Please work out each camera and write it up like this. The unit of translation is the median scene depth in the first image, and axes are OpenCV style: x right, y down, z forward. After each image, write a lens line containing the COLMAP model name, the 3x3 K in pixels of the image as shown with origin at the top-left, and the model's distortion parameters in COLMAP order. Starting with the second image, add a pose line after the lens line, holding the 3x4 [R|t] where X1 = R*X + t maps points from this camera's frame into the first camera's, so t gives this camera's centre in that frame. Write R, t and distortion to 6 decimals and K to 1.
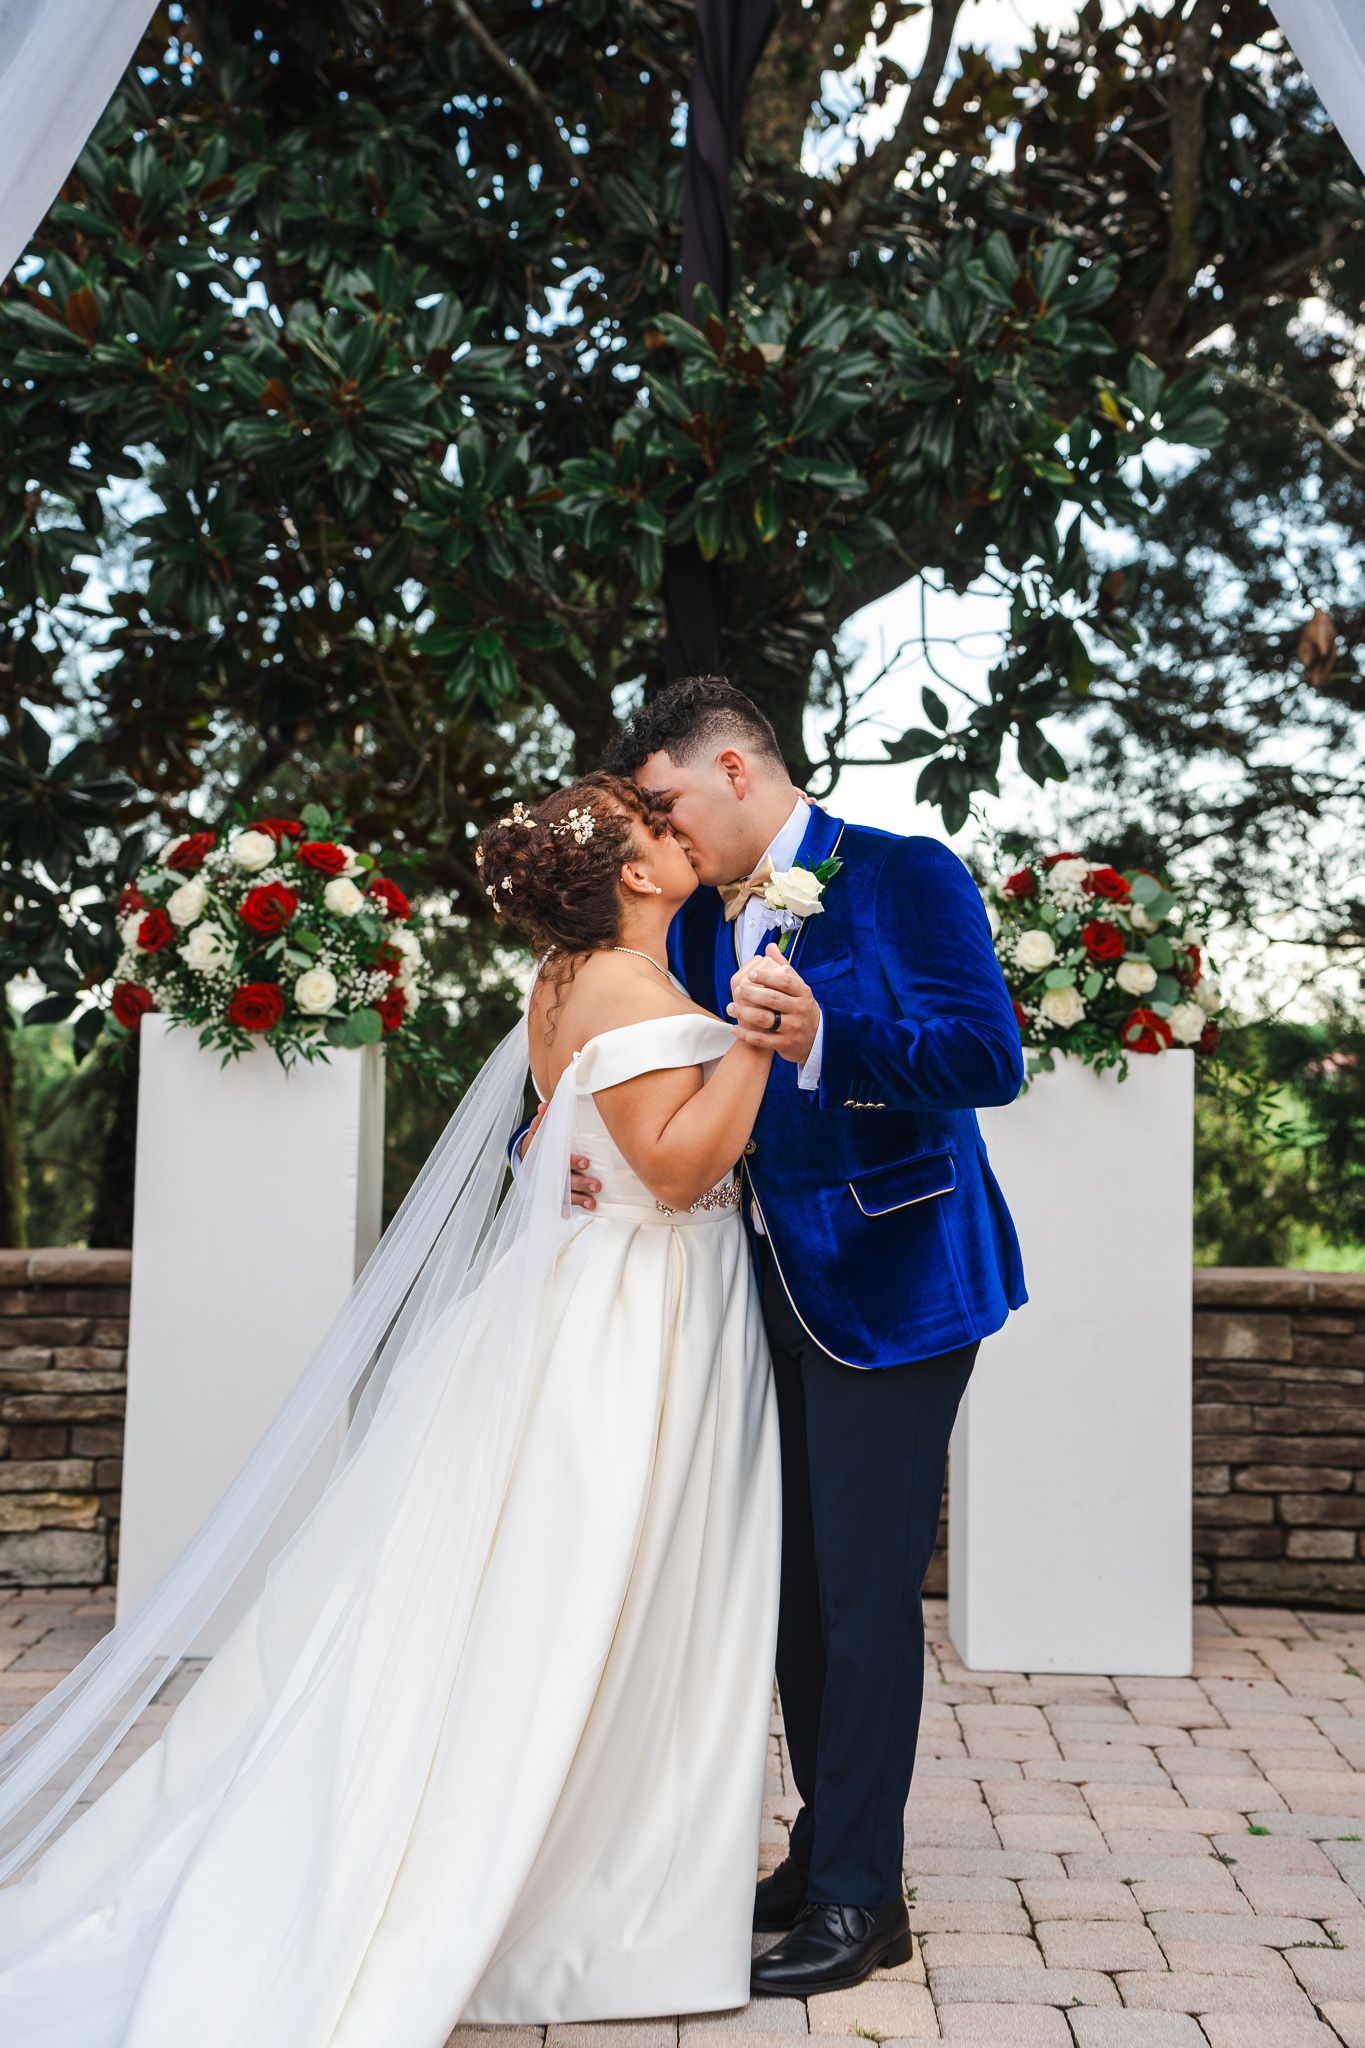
lens RADIAL K [[3427.9, 0, 727.0], [0, 3427.9, 1017.2], [0, 0, 1]] dist [0.537074, 0.090495]
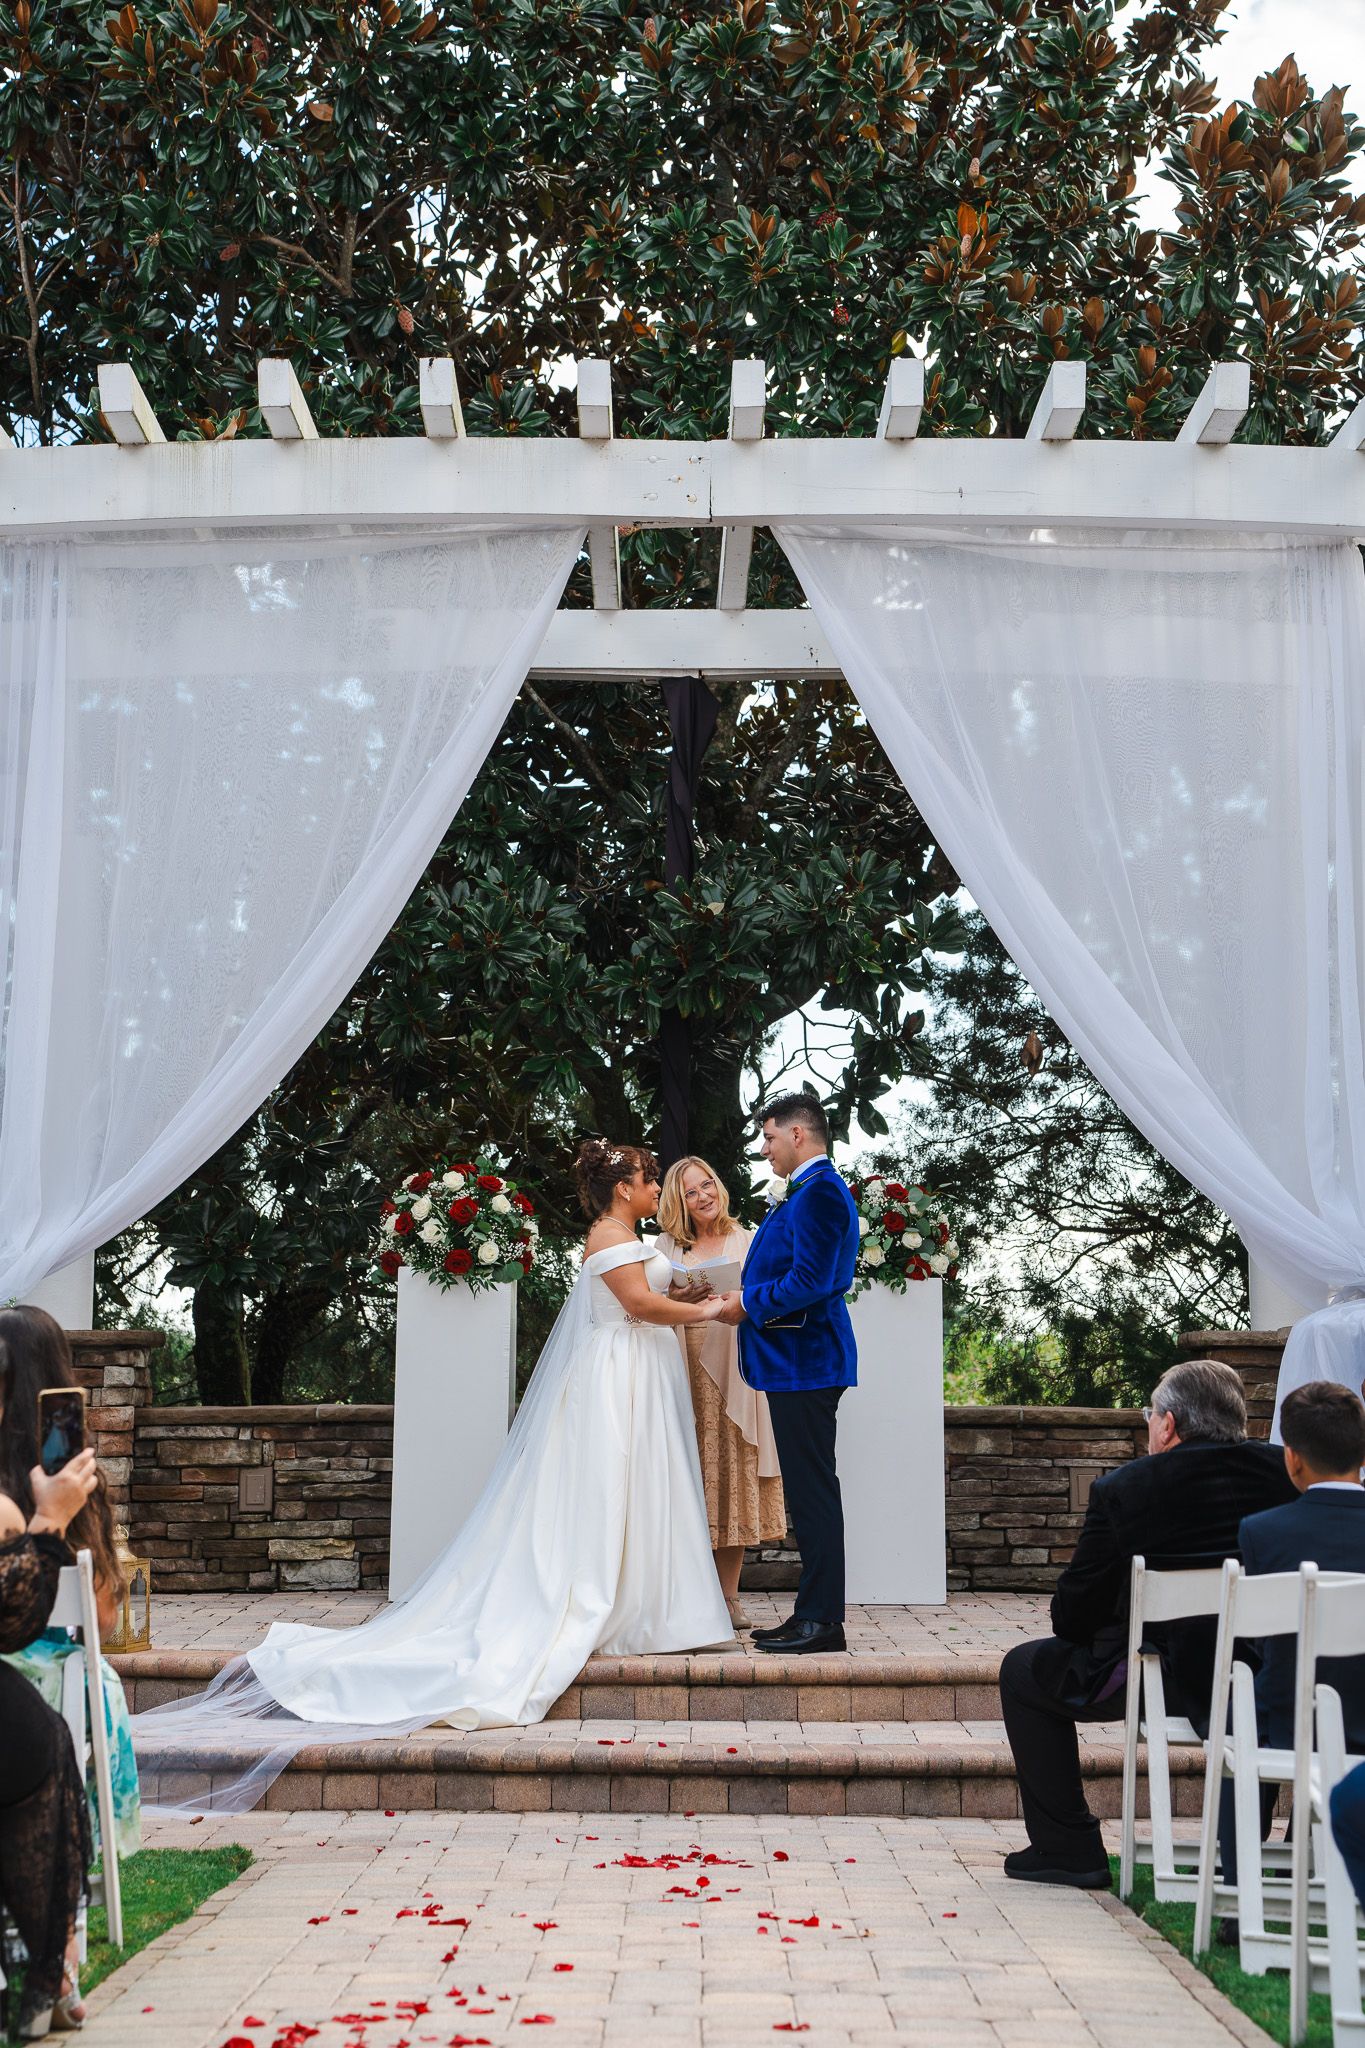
lens RADIAL K [[4948.5, 0, 680.9], [0, 4948.5, 981.1], [0, 0, 1]] dist [0.467769, -0.118060]
pose [[0.999883, -0.013961, 0.006242, -0.023686], [0.014412, 0.996749, -0.079272, 0.056936], [-0.005115, 0.079353, 0.996833, -1.627334]]
